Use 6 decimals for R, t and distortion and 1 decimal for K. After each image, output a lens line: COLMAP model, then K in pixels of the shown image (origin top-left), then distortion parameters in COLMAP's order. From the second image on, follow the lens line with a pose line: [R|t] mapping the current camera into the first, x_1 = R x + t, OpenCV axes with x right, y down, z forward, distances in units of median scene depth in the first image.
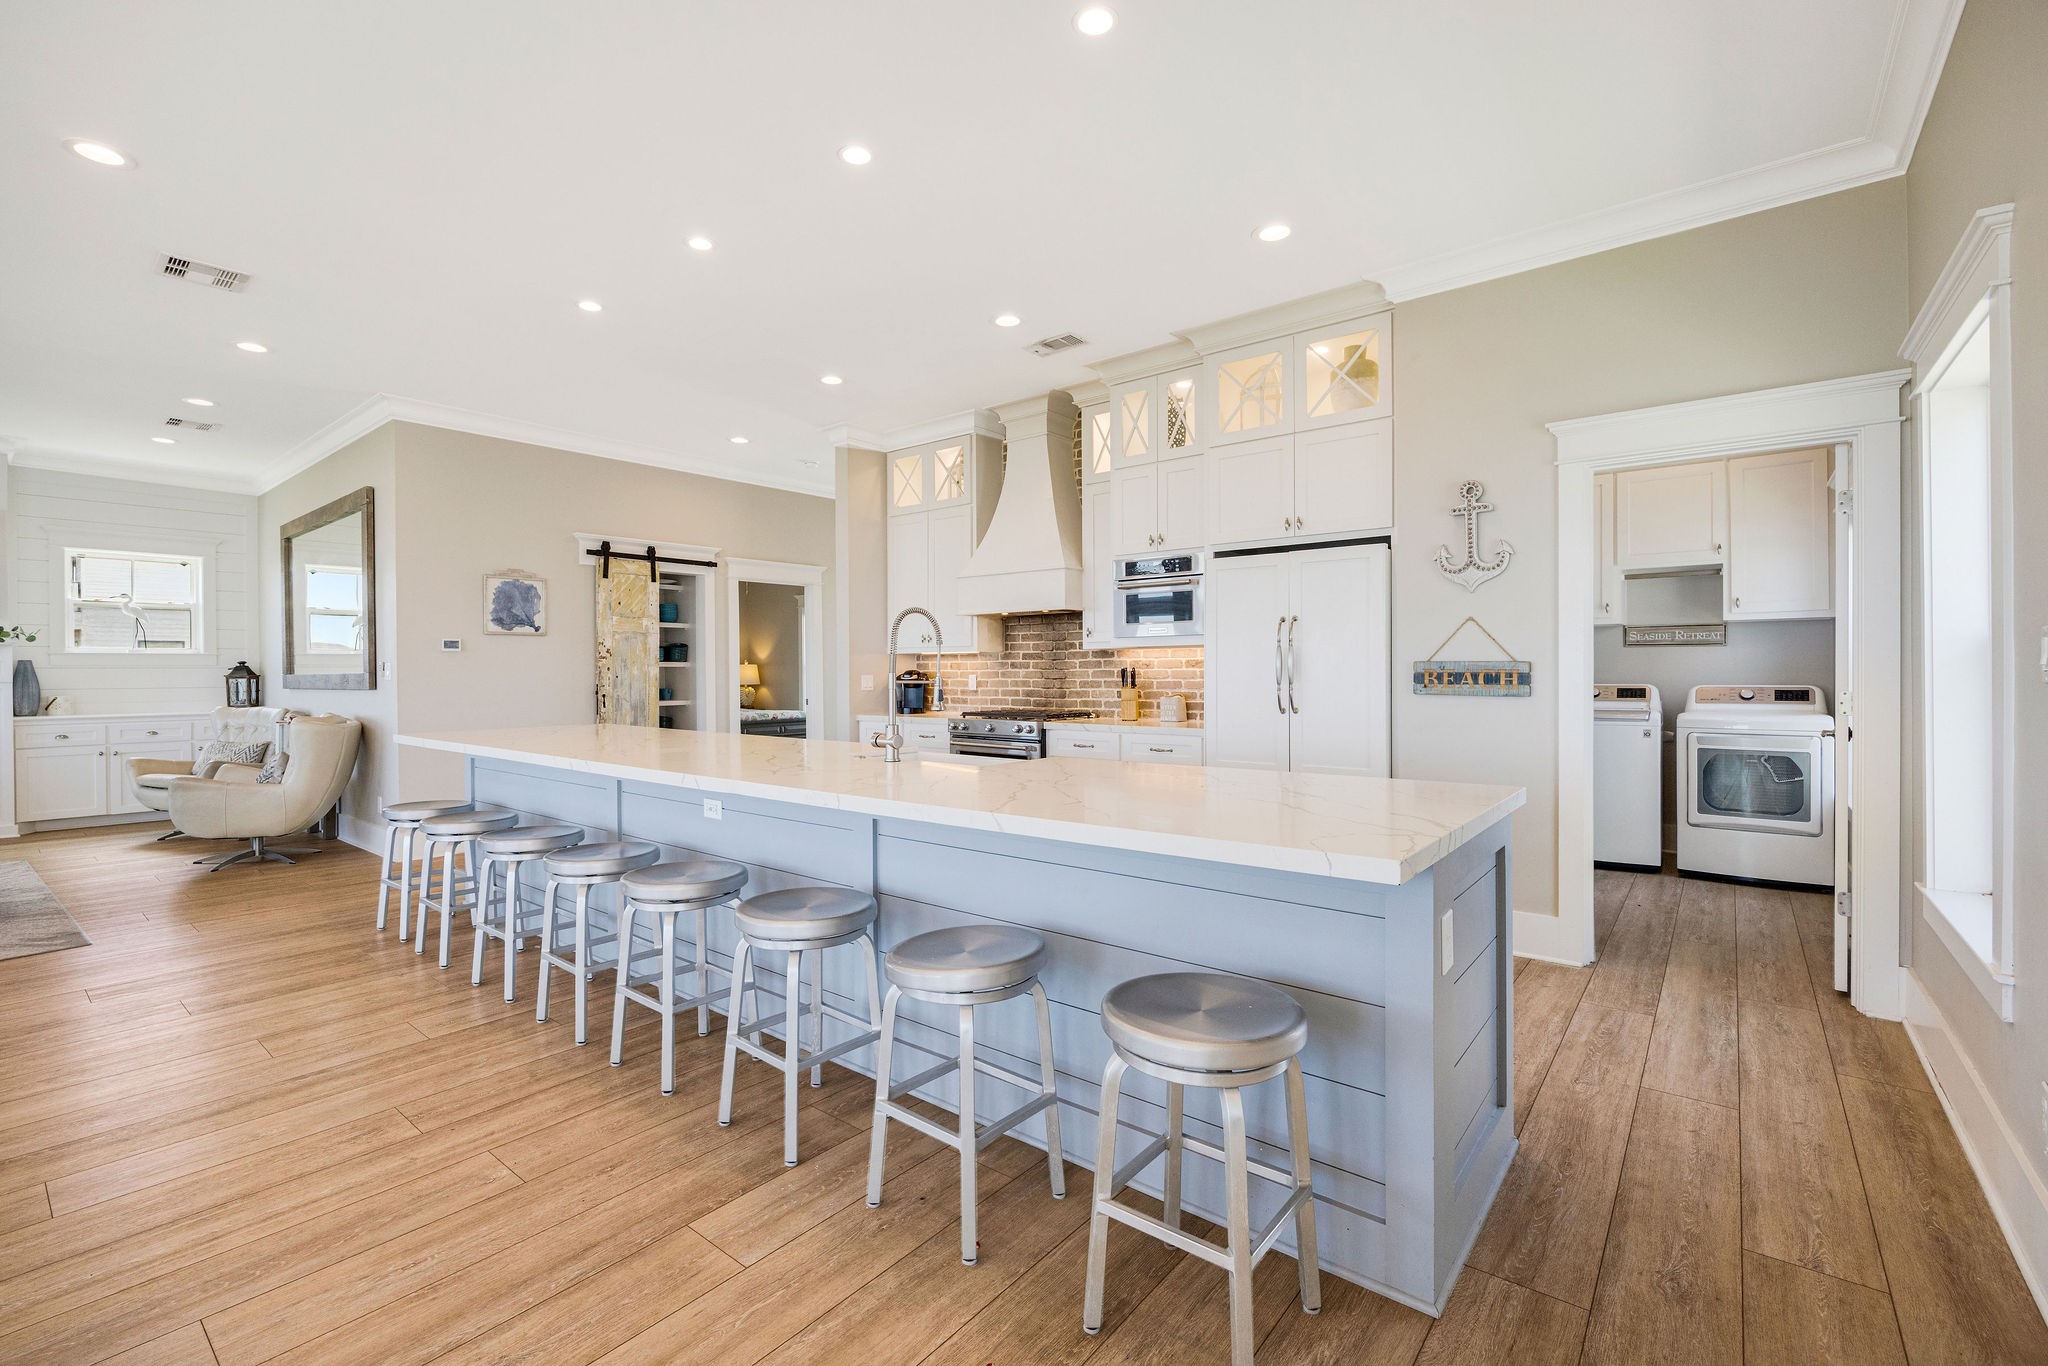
lens RADIAL K [[885.6, 0, 1008.8], [0, 885.6, 673.3], [0, 0, 1]] dist [-0.015899, -0.000221]
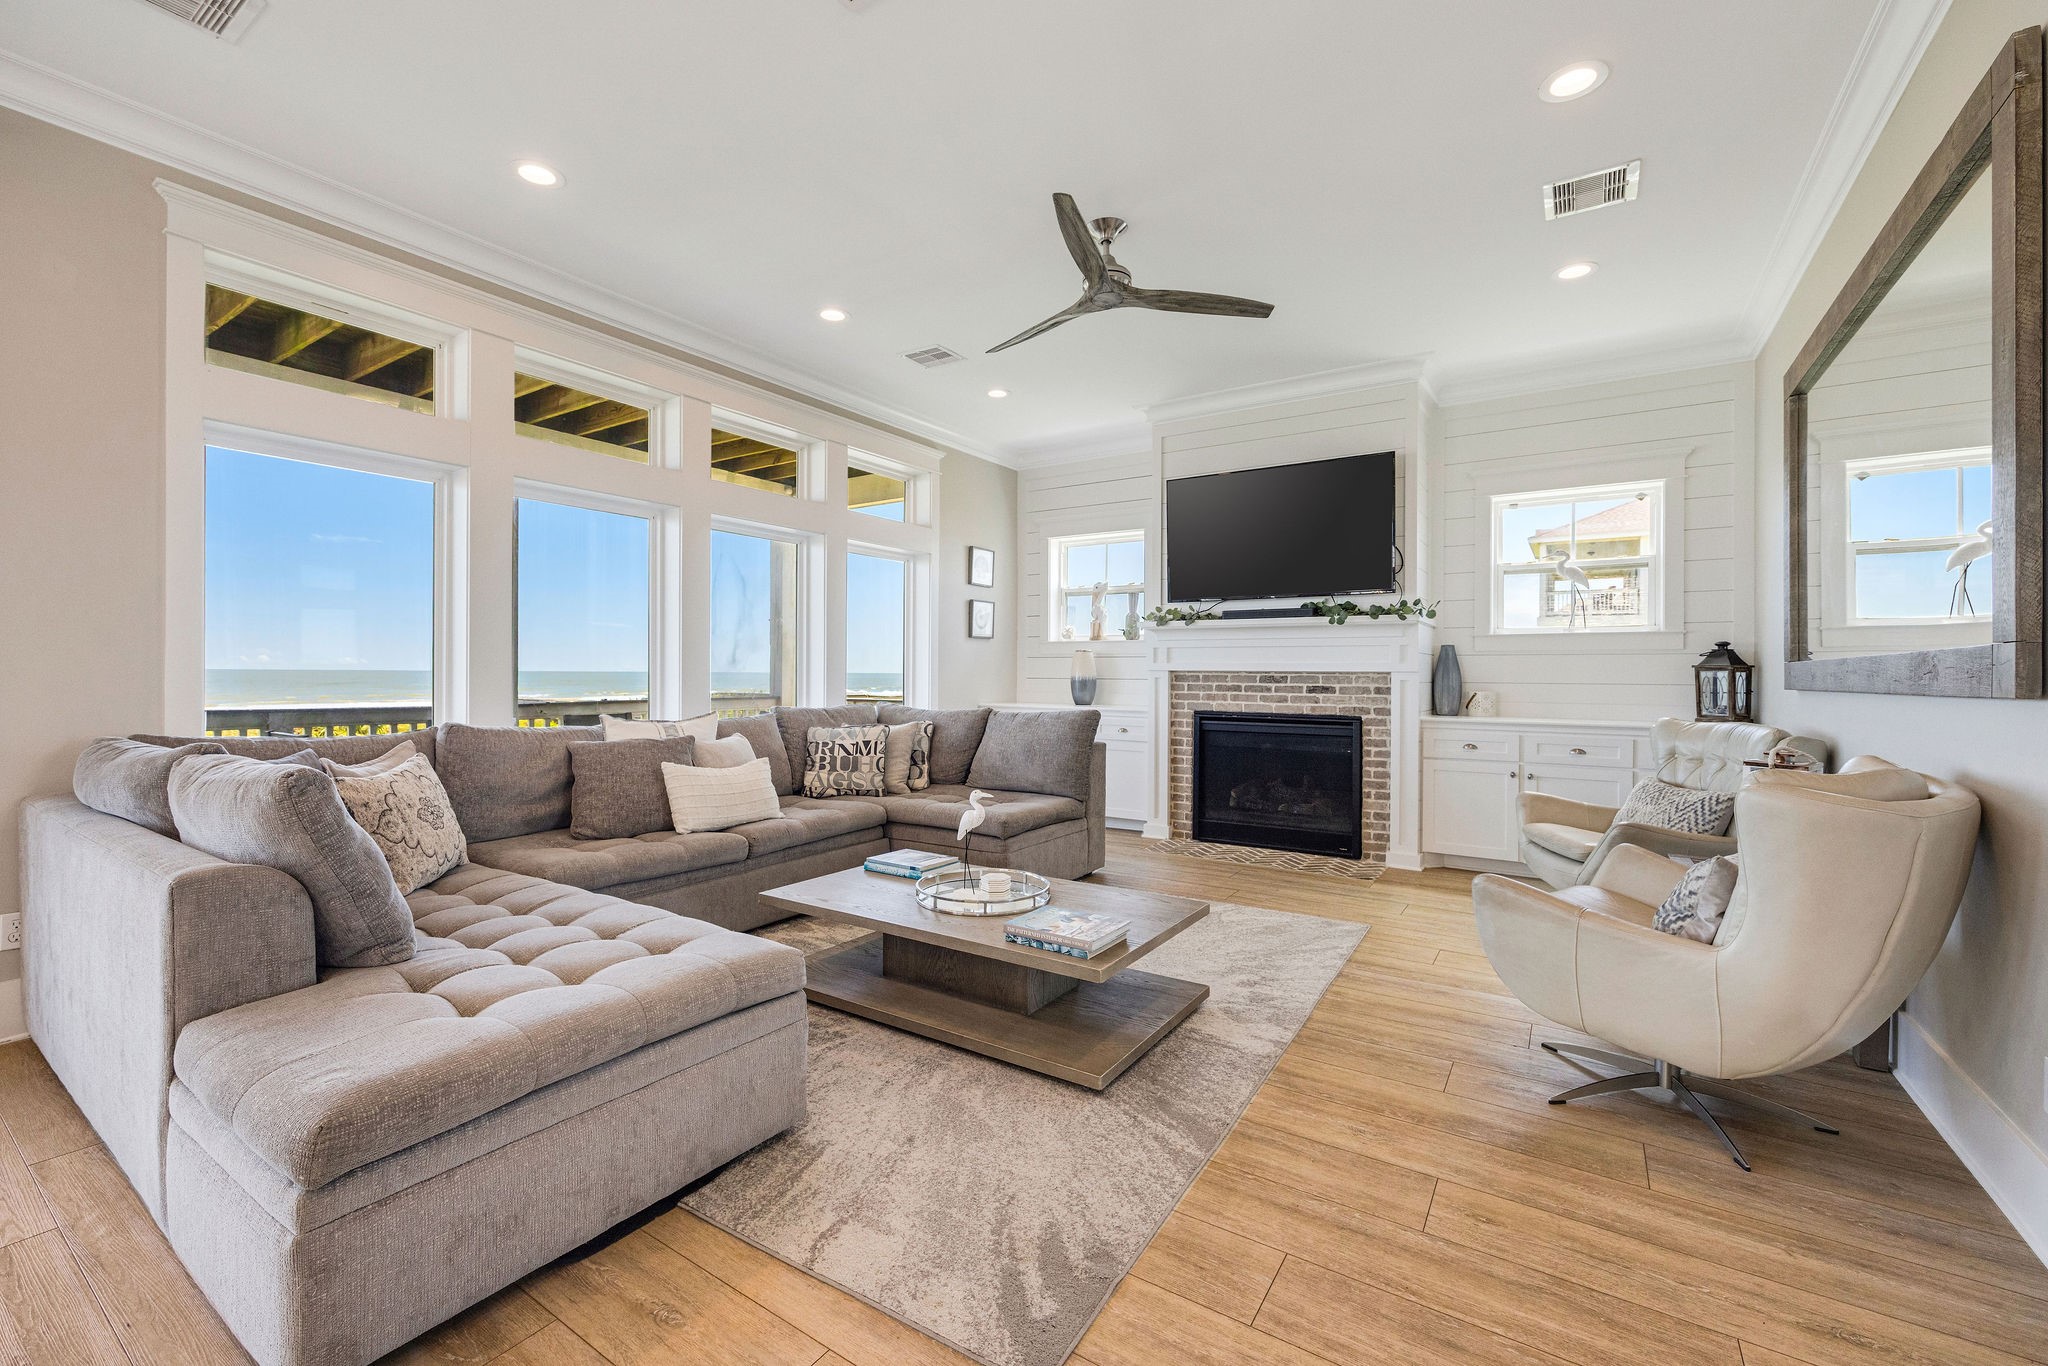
lens RADIAL K [[841.0, 0, 1023.8], [0, 841.0, 680.3], [0, 0, 1]] dist [-0.004162, 0.000391]
pose [[0.100685, 0.013621, -0.994825, -0.512036], [-0.007456, 0.999889, 0.012935, 0.012452], [0.994890, 0.006115, 0.100775, 0.674947]]
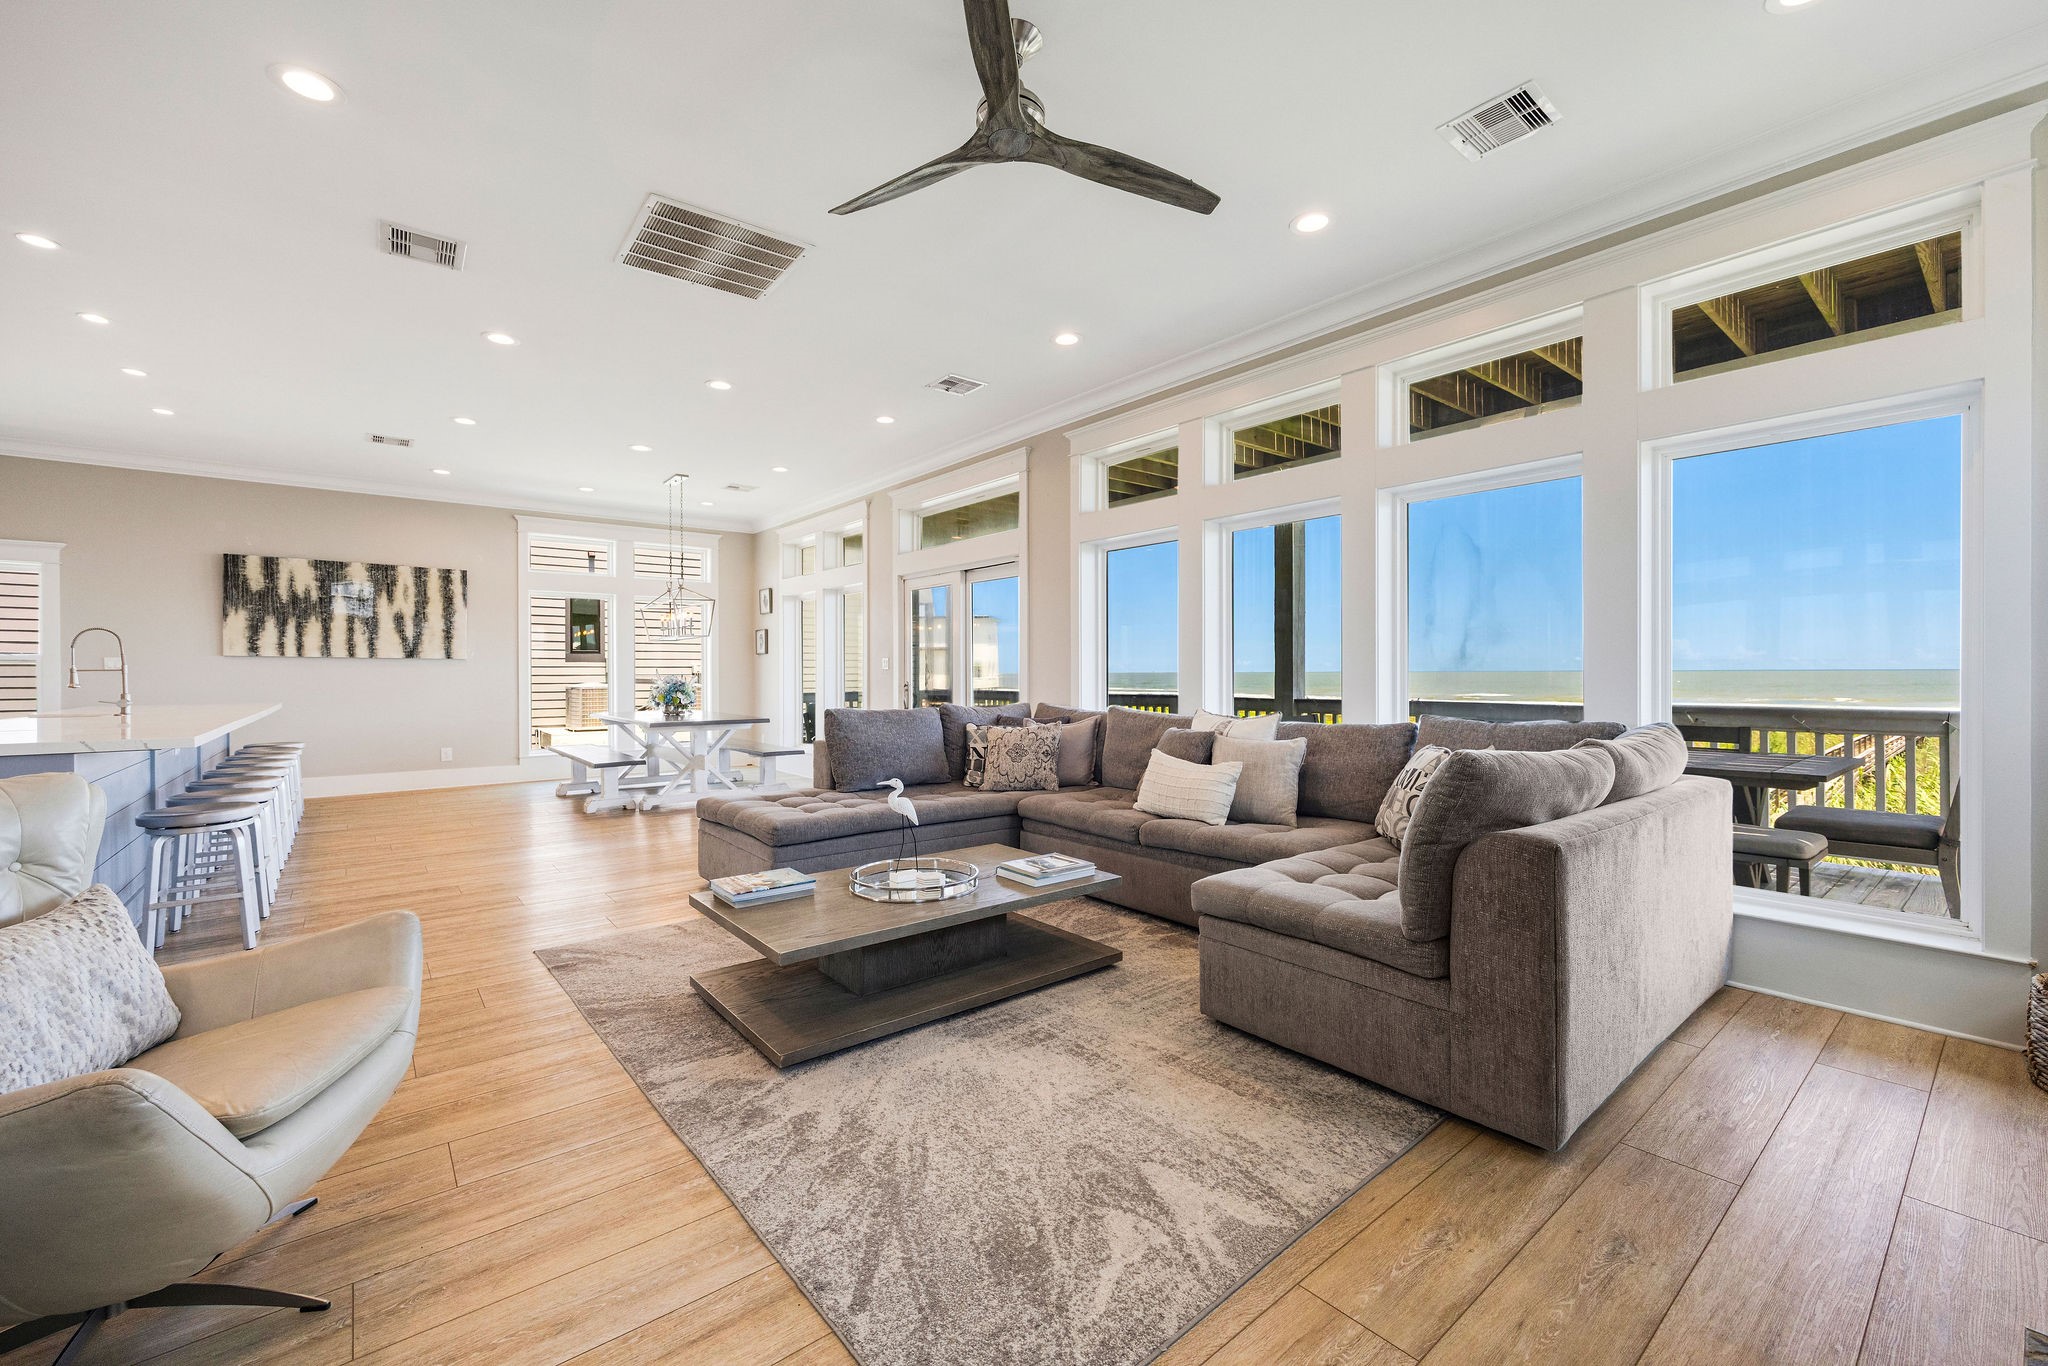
lens RADIAL K [[841.0, 0, 1023.0], [0, 841.0, 679.6], [0, 0, 1]] dist [-0.004162, 0.000391]
pose [[-0.977235, 0.006396, 0.212065, -1.230304], [0.008410, 0.999928, 0.008596, 0.016181], [-0.211995, 0.010184, -0.977218, 1.231121]]
